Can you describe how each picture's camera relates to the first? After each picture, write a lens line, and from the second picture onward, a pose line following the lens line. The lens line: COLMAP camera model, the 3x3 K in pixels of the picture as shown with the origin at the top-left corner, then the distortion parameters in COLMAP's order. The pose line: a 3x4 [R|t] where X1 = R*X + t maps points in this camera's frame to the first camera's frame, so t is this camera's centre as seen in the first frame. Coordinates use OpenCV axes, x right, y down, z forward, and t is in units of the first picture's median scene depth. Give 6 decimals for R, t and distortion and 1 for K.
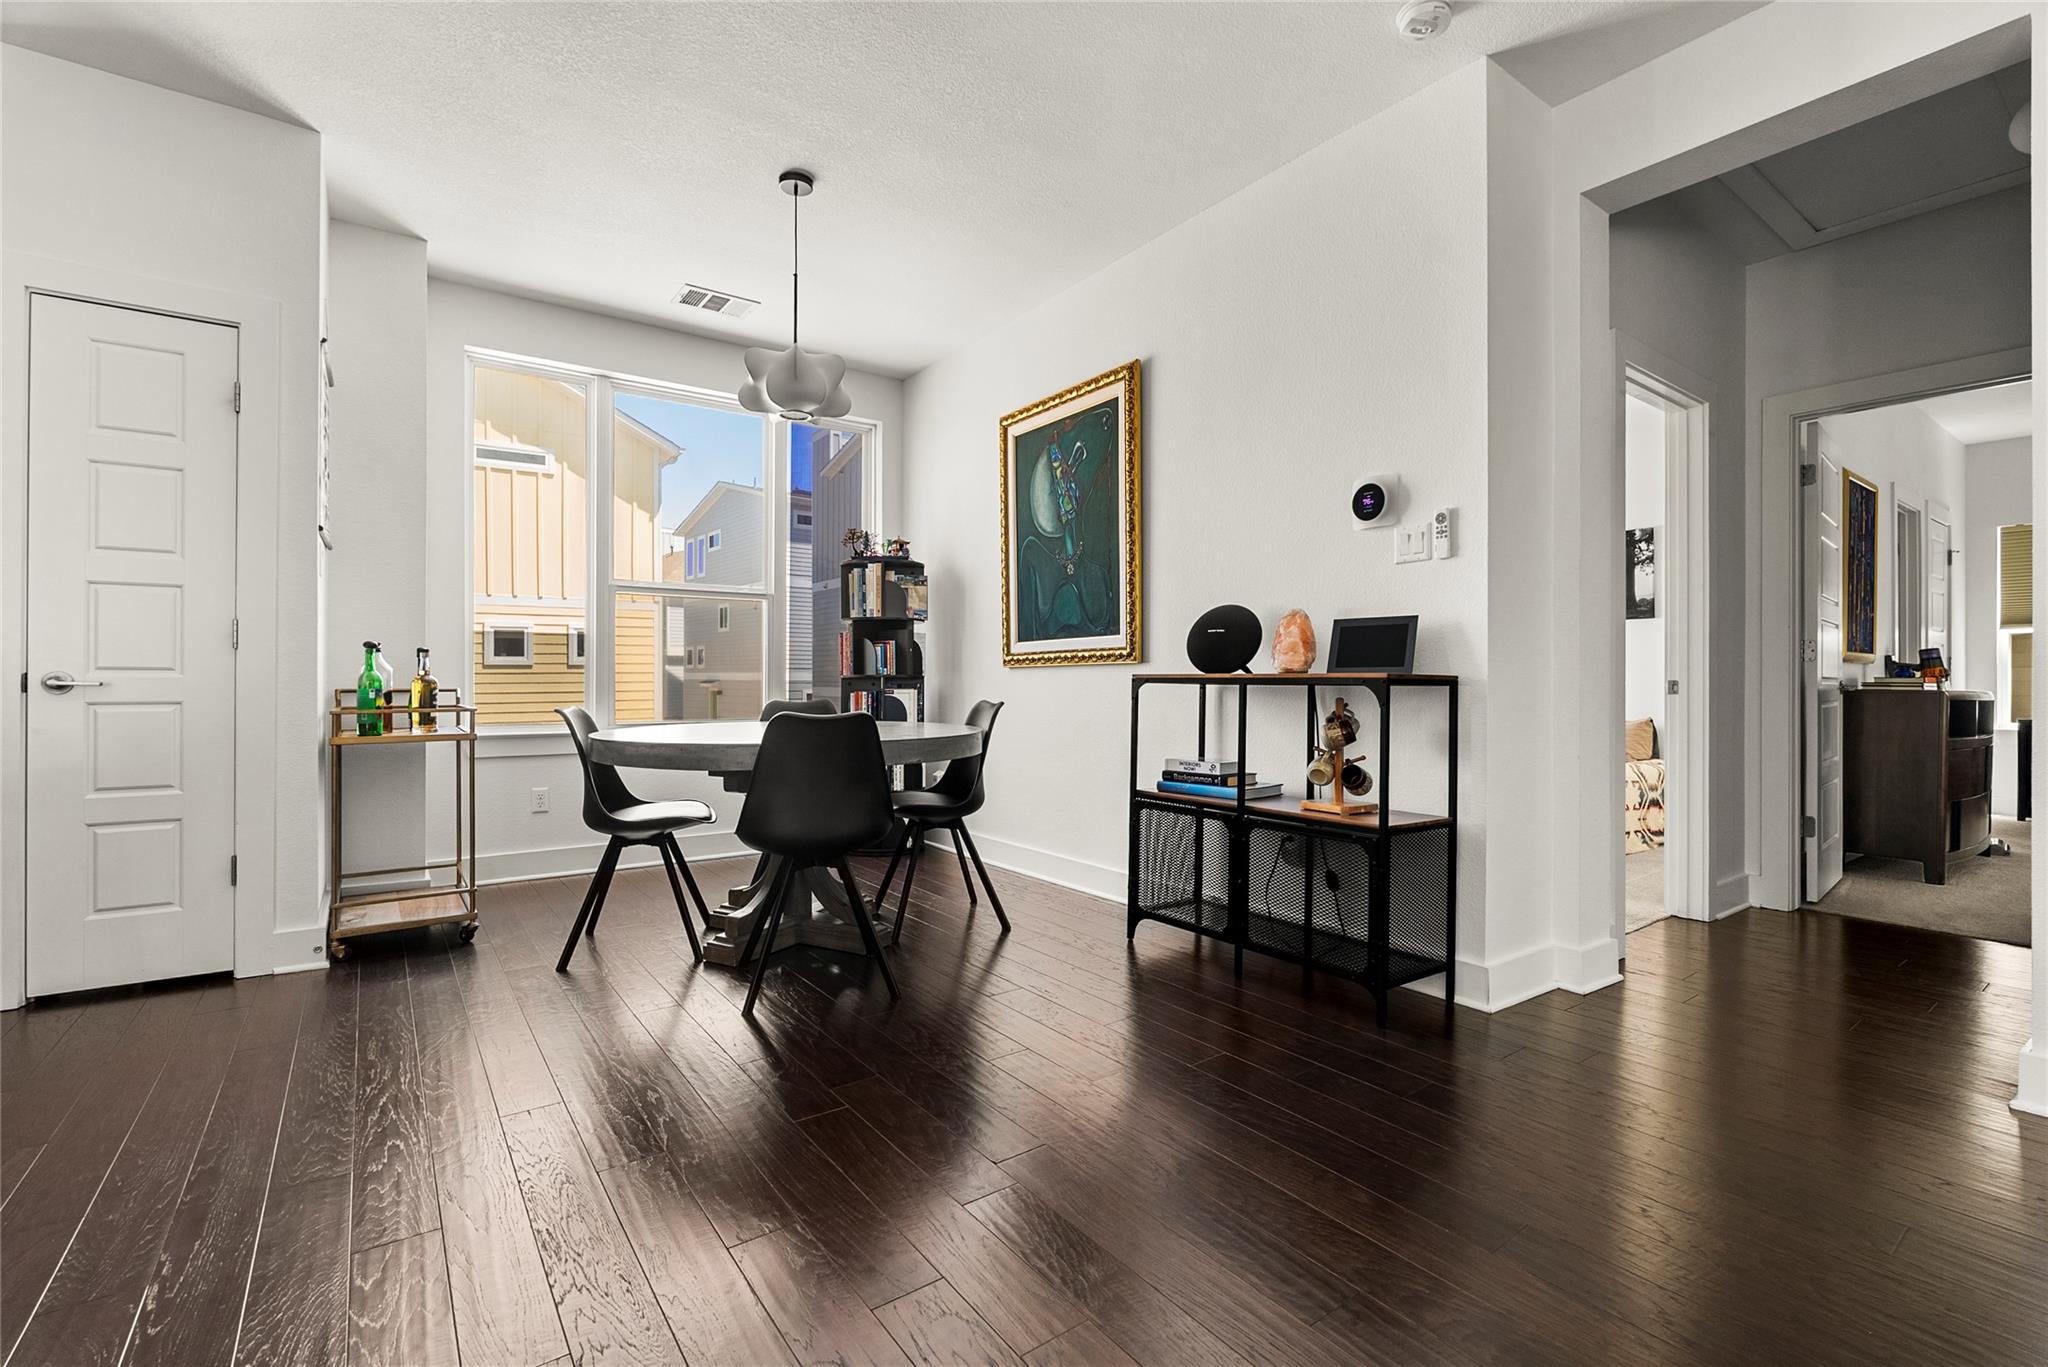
lens RADIAL K [[918.3, 0, 1034.7], [0, 918.3, 687.7], [0, 0, 1]] dist [-0.011136, -0.000015]
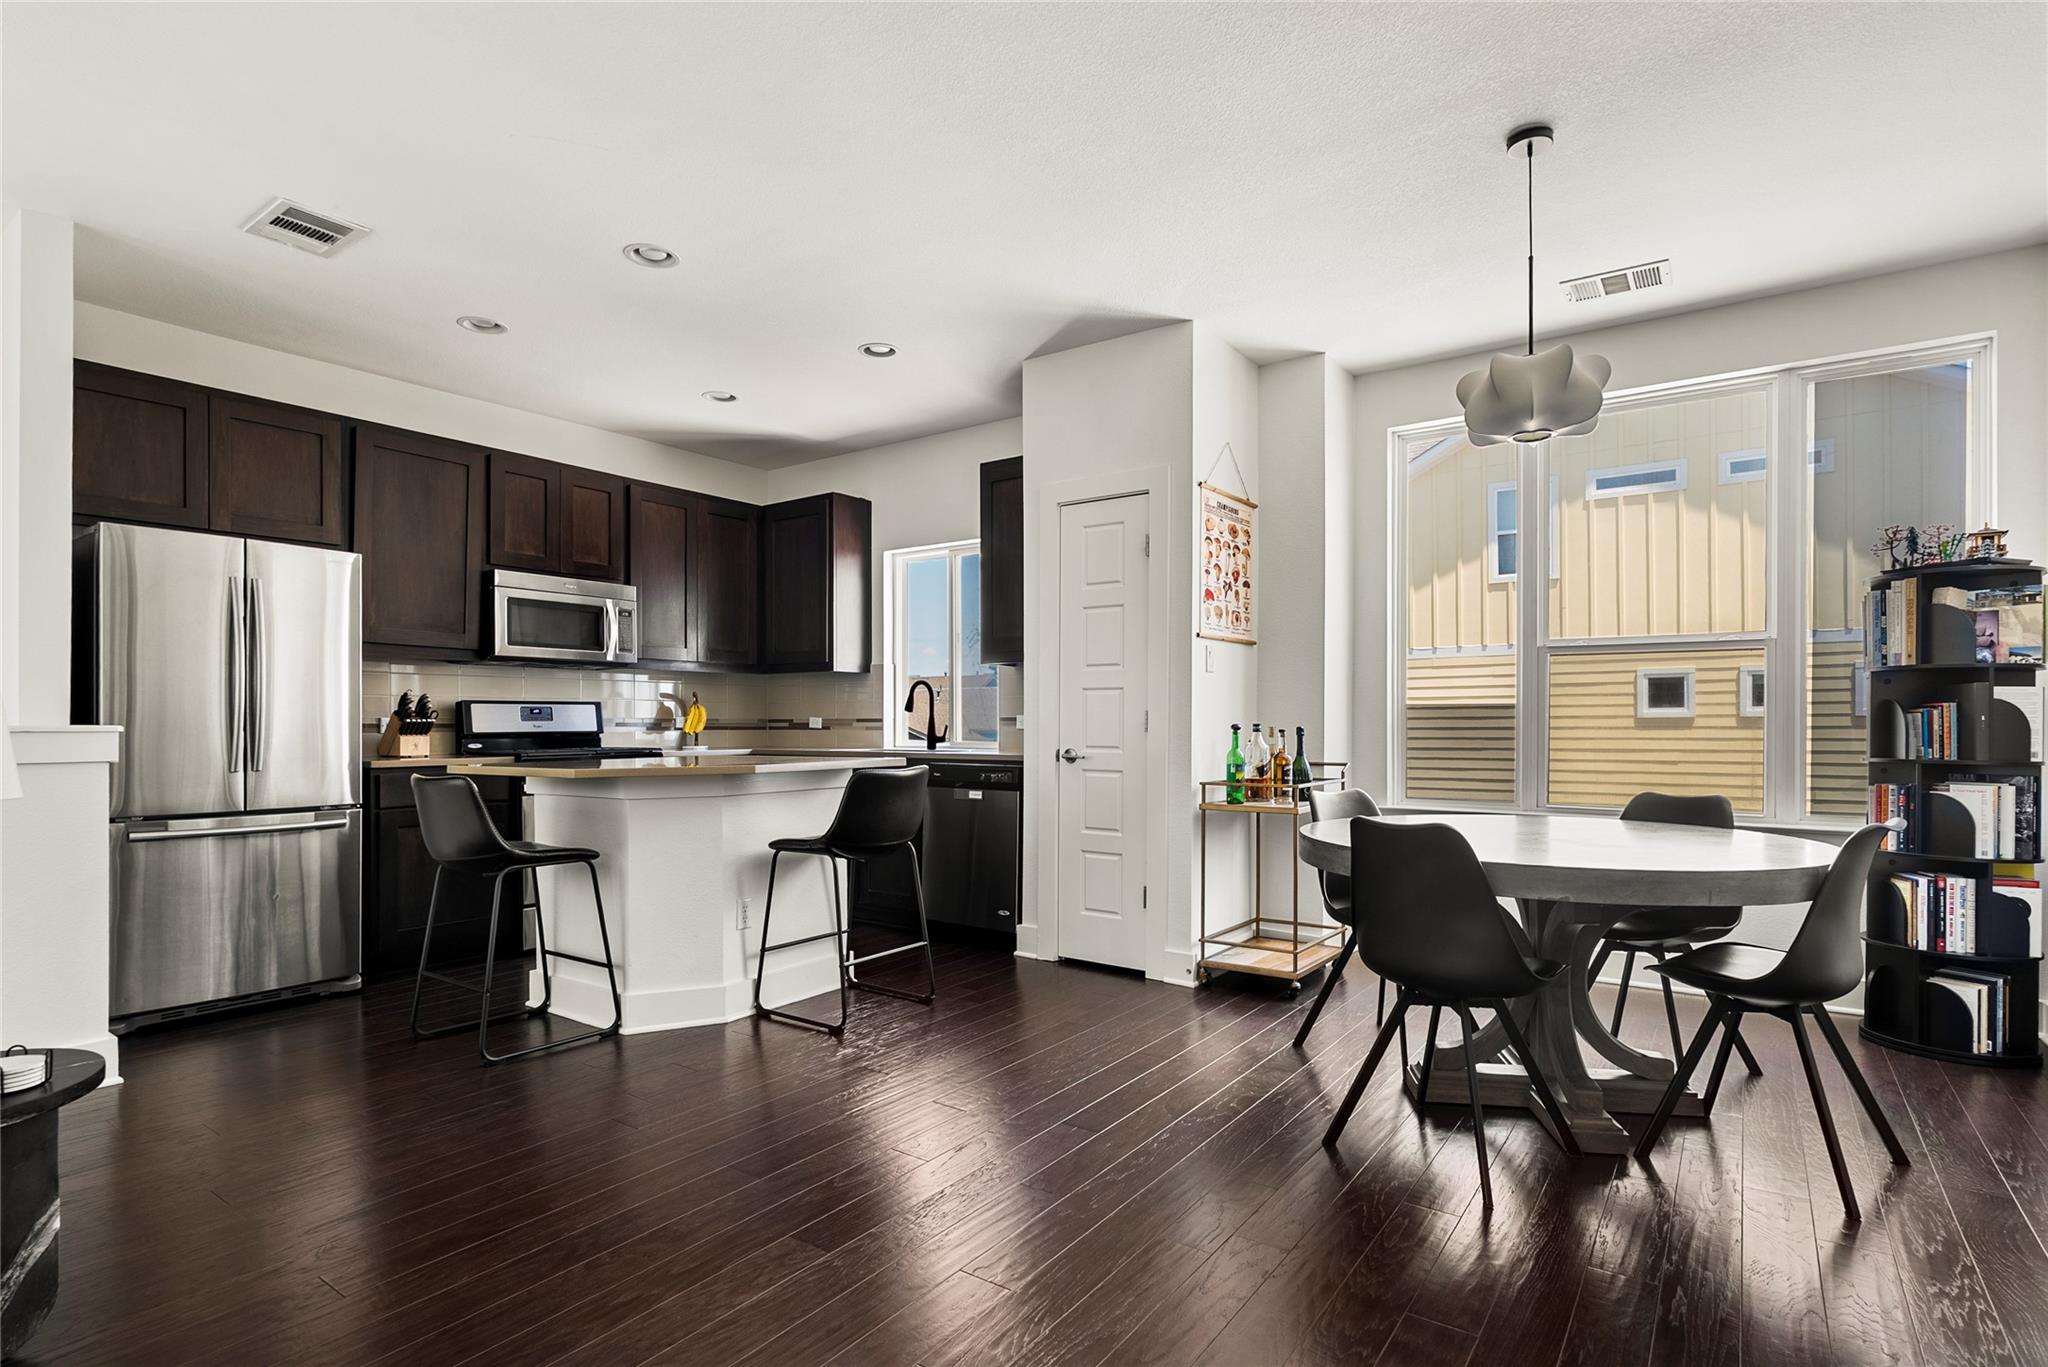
lens RADIAL K [[1021.9, 0, 1022.2], [0, 1021.9, 722.7], [0, 0, 1]] dist [0.001154, -0.000941]
pose [[0.302627, 0.005069, -0.953096, 0.475853], [-0.006135, 0.999976, 0.003370, -0.057643], [0.953089, 0.004828, 0.302650, 0.344731]]
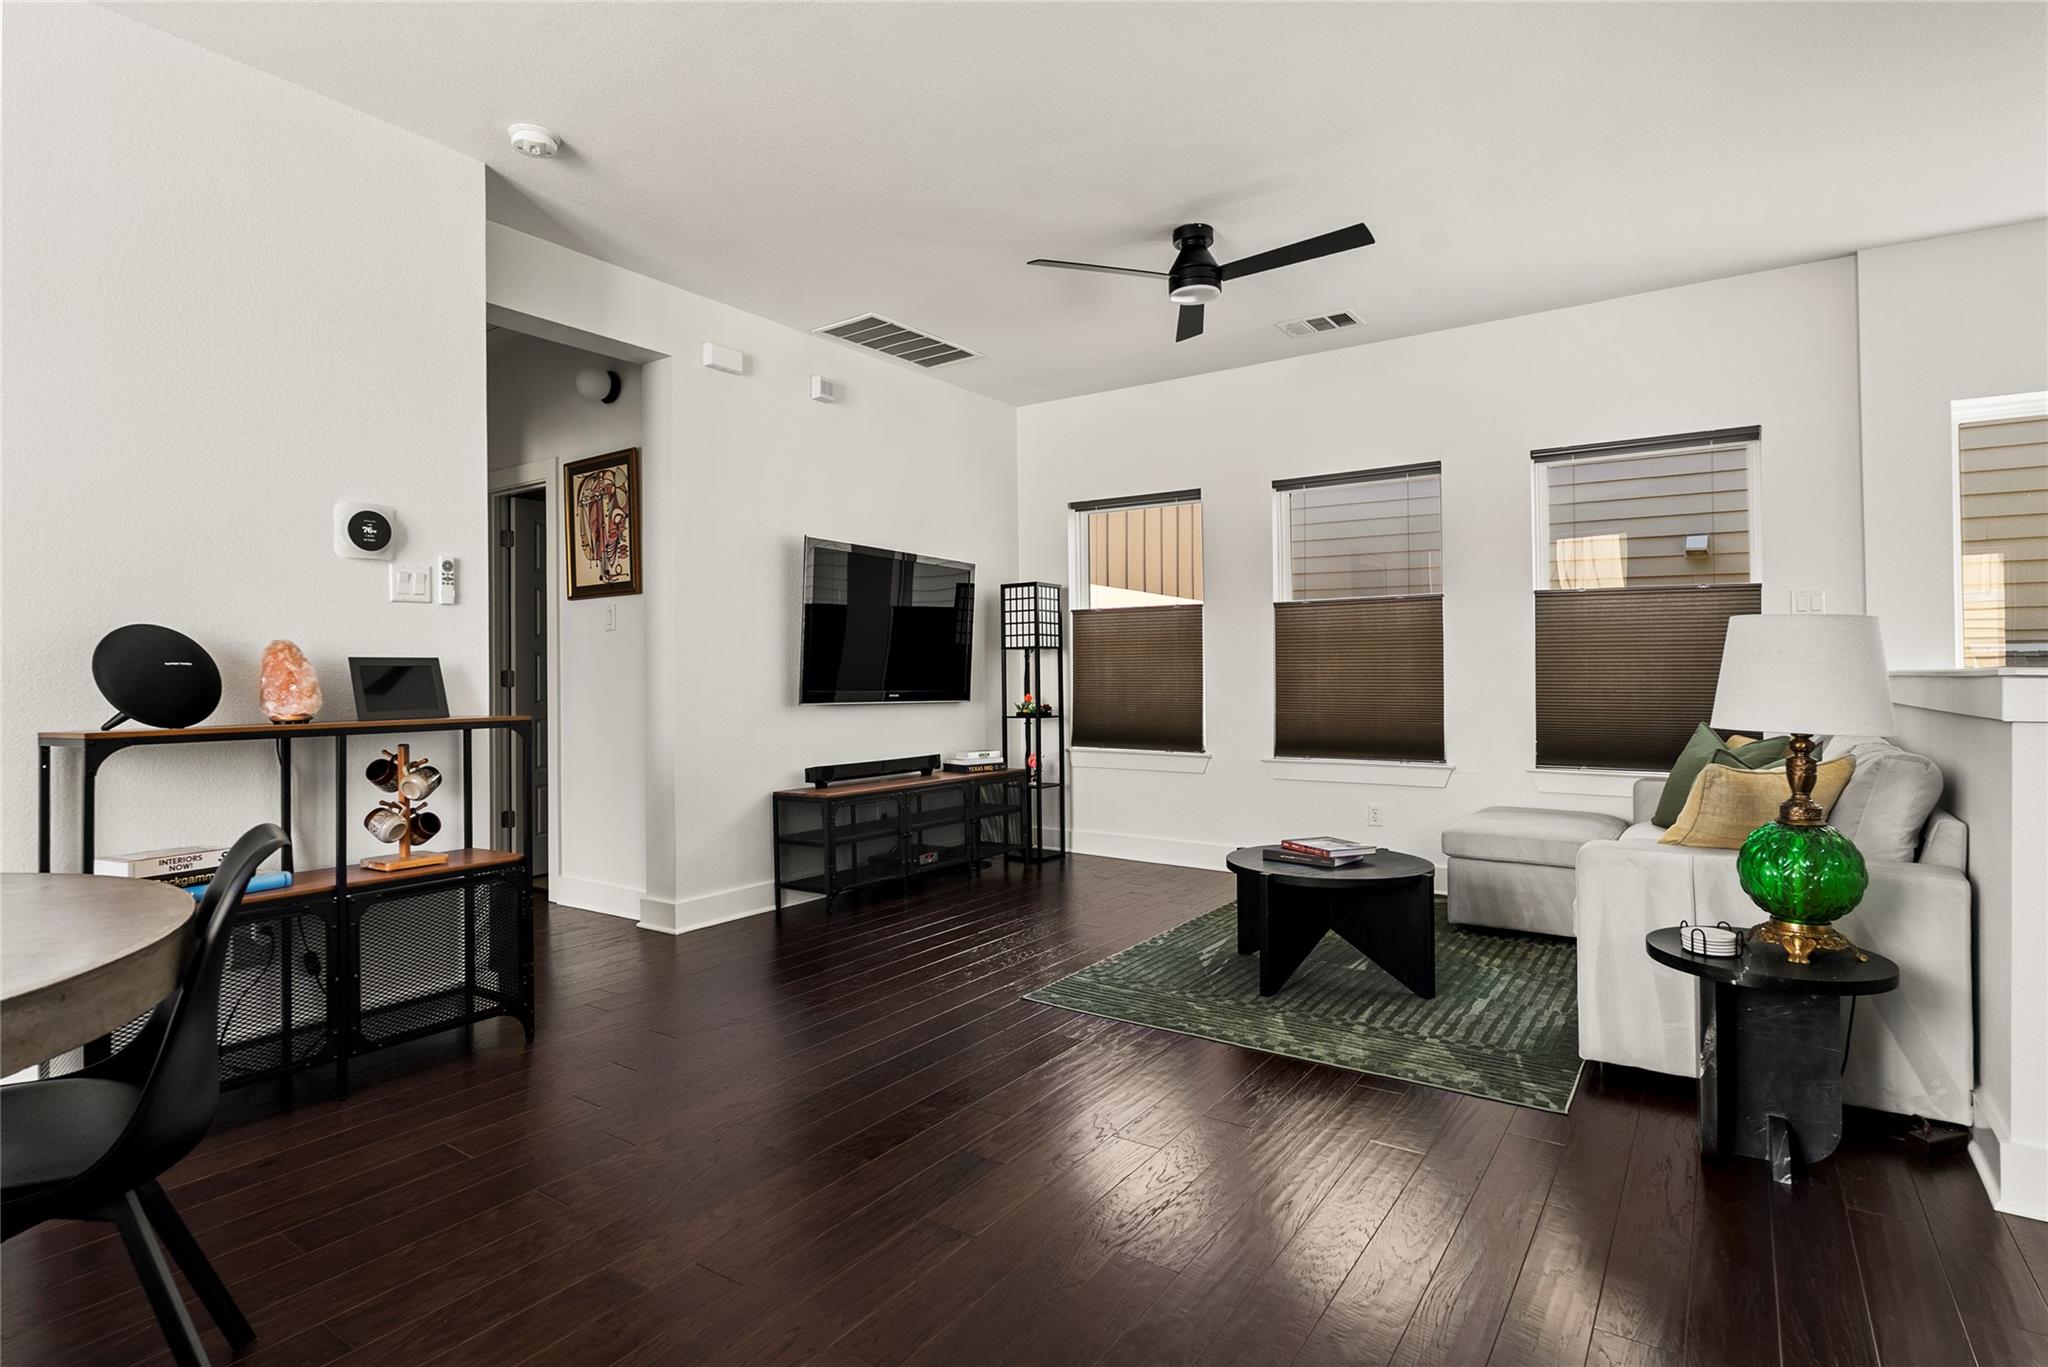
lens RADIAL K [[1021.9, 0, 1035.2], [0, 1021.9, 675.3], [0, 0, 1]] dist [0.001154, -0.000941]
pose [[-0.328272, 0.004477, 0.944572, -0.783697], [0.009013, 0.999958, -0.001607, -0.047479], [-0.944540, 0.007986, -0.328299, 0.673255]]
